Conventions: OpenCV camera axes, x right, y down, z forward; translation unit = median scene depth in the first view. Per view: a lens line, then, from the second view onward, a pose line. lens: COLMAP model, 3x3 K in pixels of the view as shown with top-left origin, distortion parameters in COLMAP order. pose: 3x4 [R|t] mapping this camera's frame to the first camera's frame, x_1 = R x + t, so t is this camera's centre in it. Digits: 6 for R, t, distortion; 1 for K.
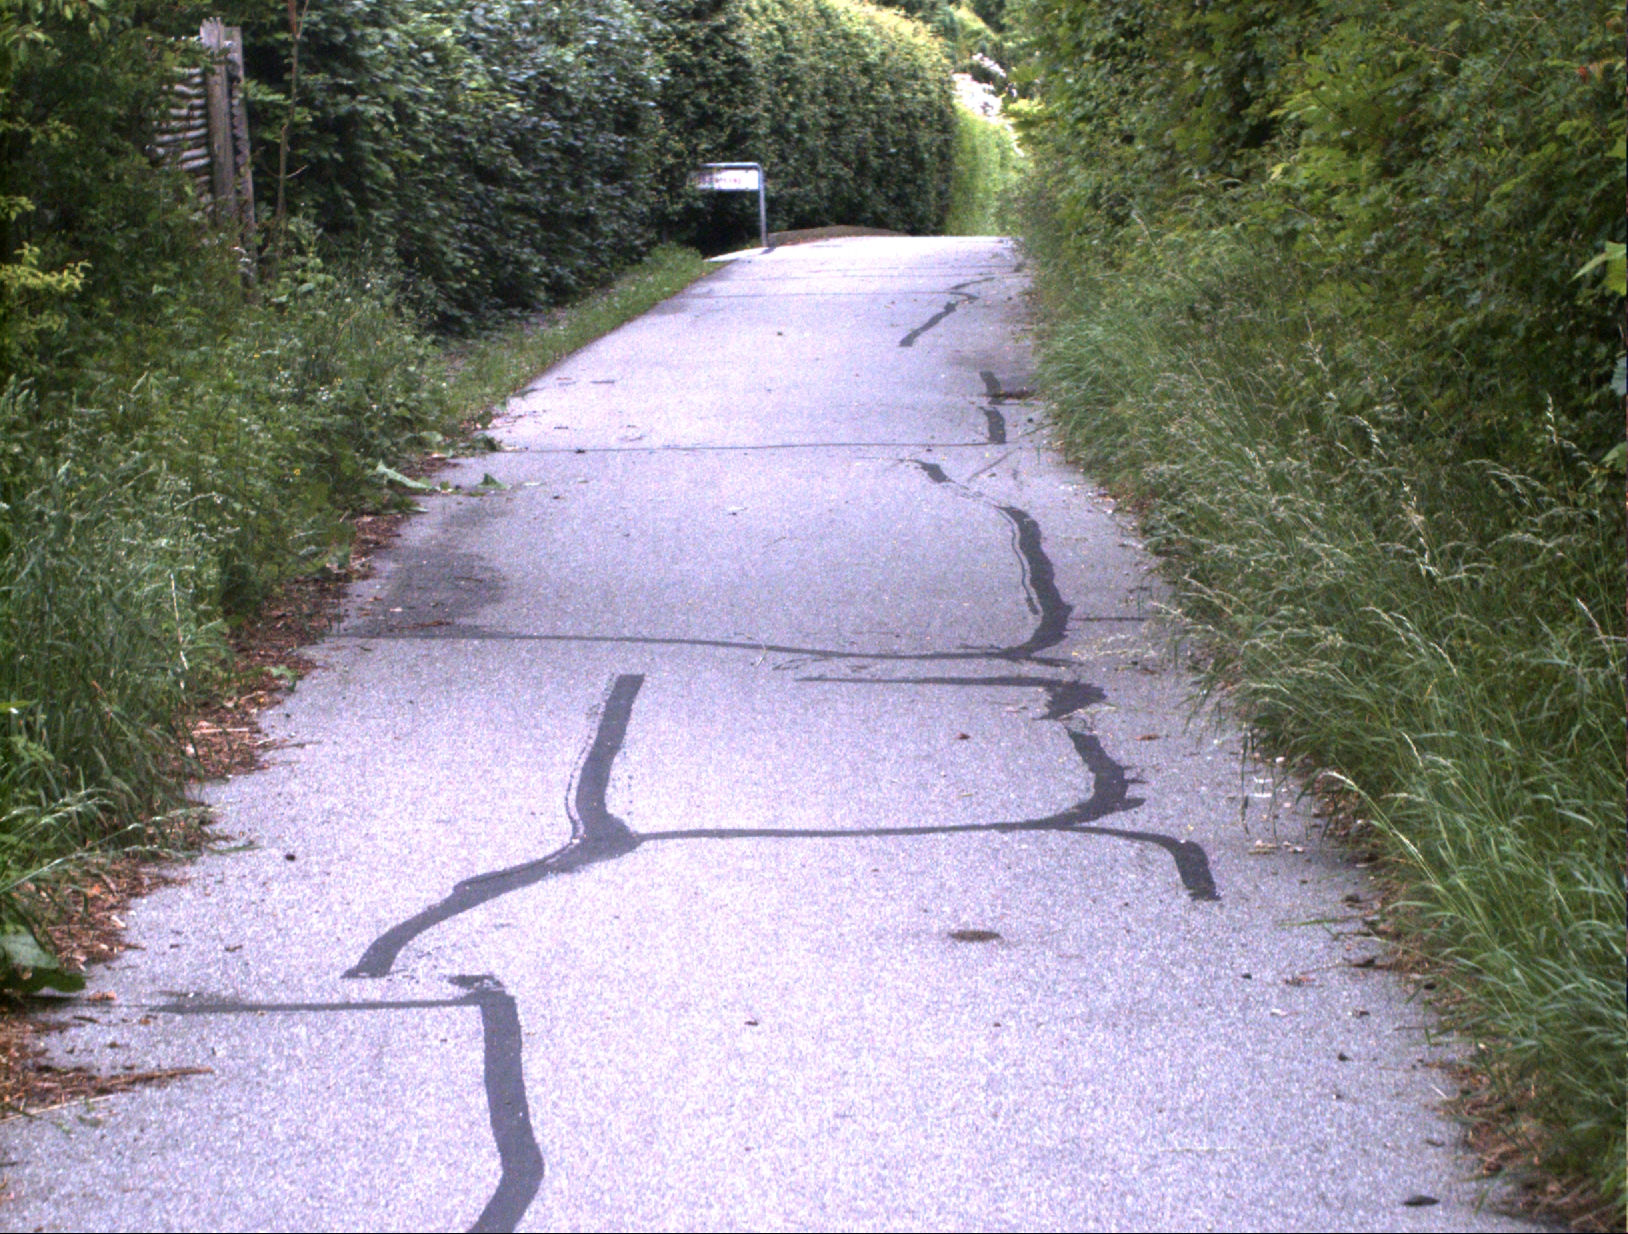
lens RADIAL K [[5892.6, 0, 814.0], [0, 5892.6, 617.0], [0, 0, 1]] dist [-0.353518, 1.101124]
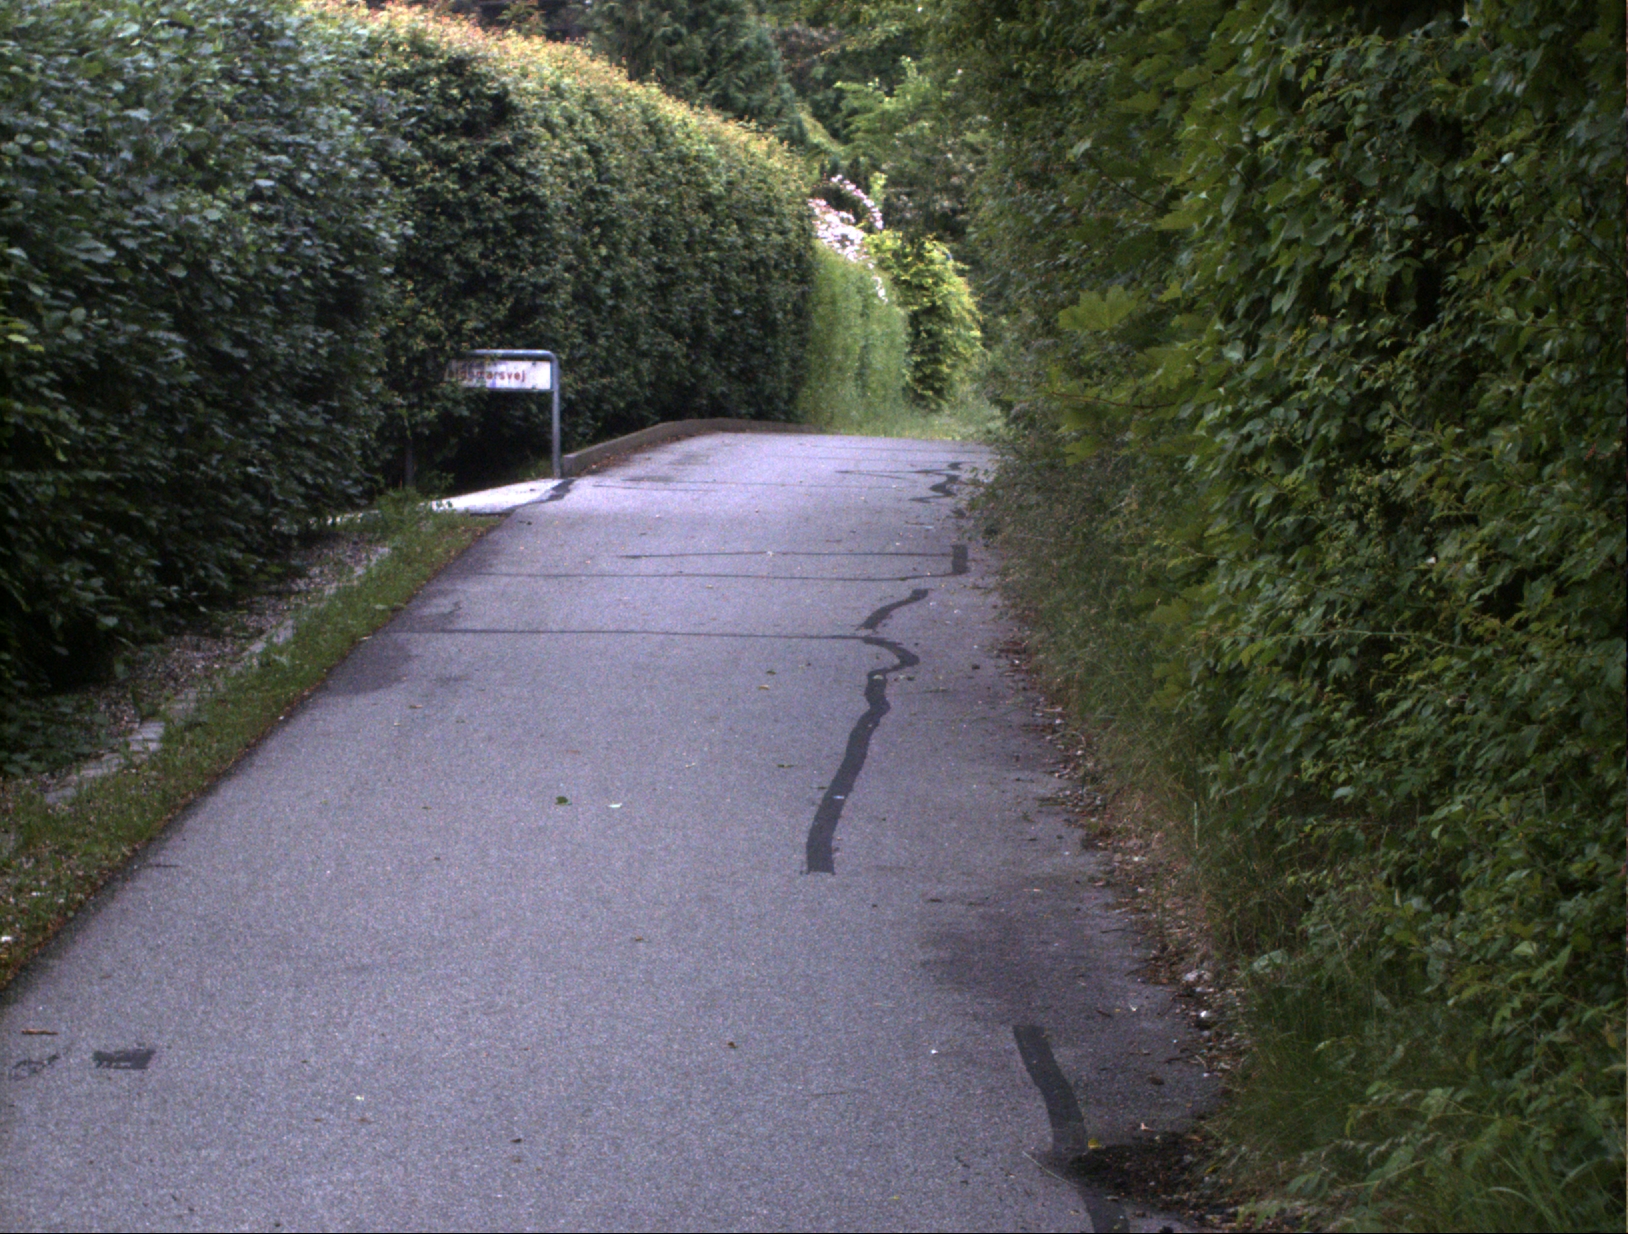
lens RADIAL K [[5892.6, 0, 814.0], [0, 5892.6, 617.0], [0, 0, 1]] dist [-0.353518, 1.101124]
pose [[0.998836, 0.034447, 0.033772, -0.001692], [-0.033900, 0.999287, -0.016644, -0.052652], [-0.034321, 0.015480, 0.999291, 0.466854]]
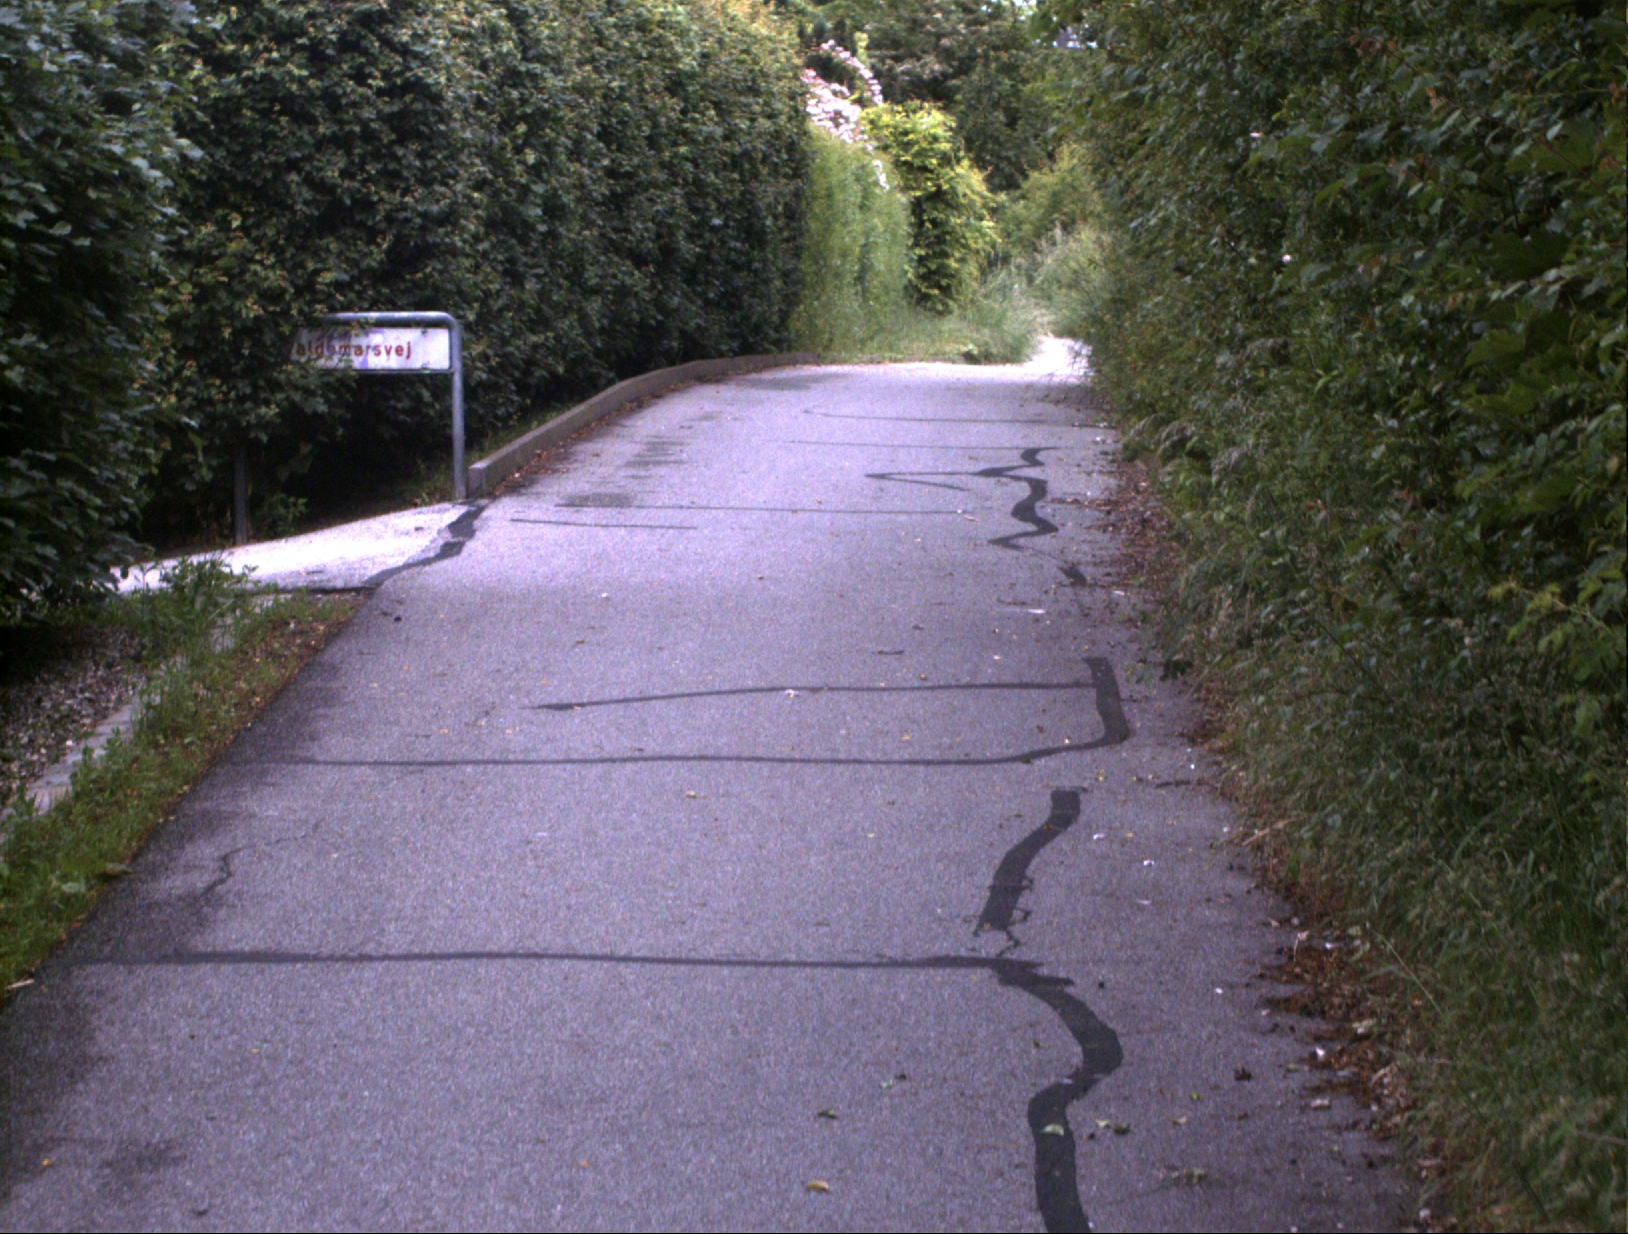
lens RADIAL K [[5892.6, 0, 814.0], [0, 5892.6, 617.0], [0, 0, 1]] dist [-0.353518, 1.101124]
pose [[0.998977, 0.022515, 0.039226, 0.002026], [-0.022802, 0.999716, 0.006890, -0.082876], [-0.039060, -0.007778, 0.999207, 0.781254]]
